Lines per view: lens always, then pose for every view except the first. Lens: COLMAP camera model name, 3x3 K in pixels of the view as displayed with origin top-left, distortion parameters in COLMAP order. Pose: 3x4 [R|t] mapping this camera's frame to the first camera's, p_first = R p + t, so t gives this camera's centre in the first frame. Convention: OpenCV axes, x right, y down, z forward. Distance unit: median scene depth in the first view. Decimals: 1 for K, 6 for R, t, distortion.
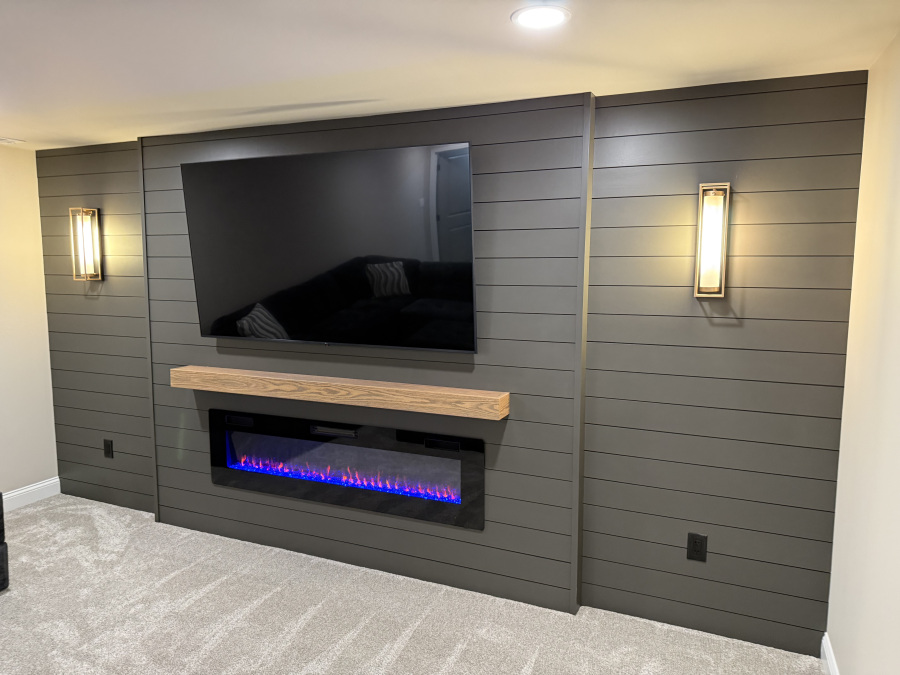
lens RADIAL K [[638.0, 0, 452.4], [0, 638.0, 336.9], [0, 0, 1]] dist [0.049818, -0.005688]
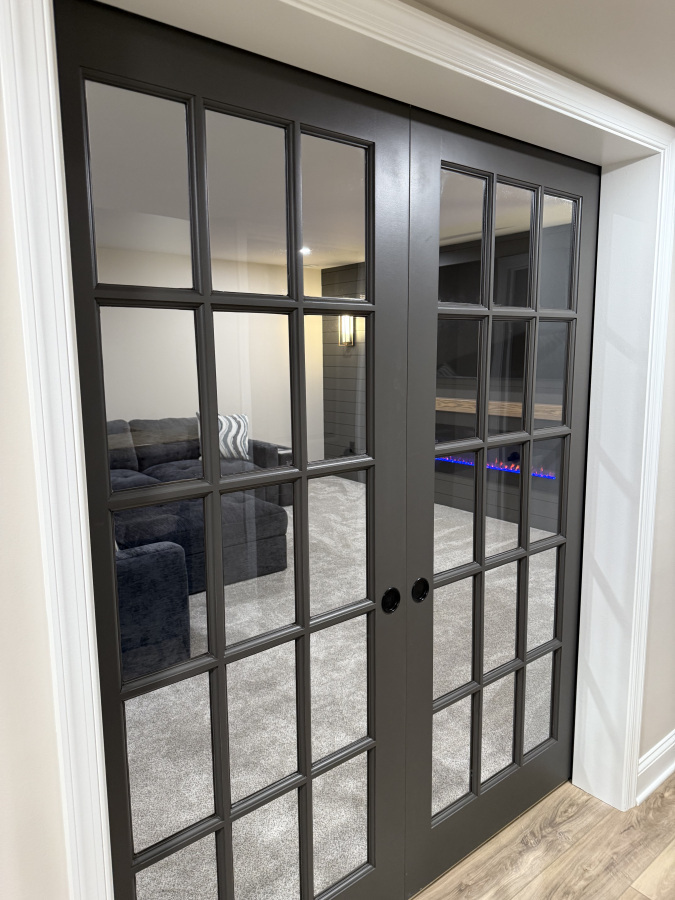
lens RADIAL K [[638.0, 0, 336.7], [0, 638.0, 452.1], [0, 0, 1]] dist [0.049818, -0.005688]
pose [[0.882494, 0.064444, -0.465887, 0.278140], [-0.047228, 0.997704, 0.048547, 0.145882], [0.467946, -0.020840, 0.883511, -0.649395]]
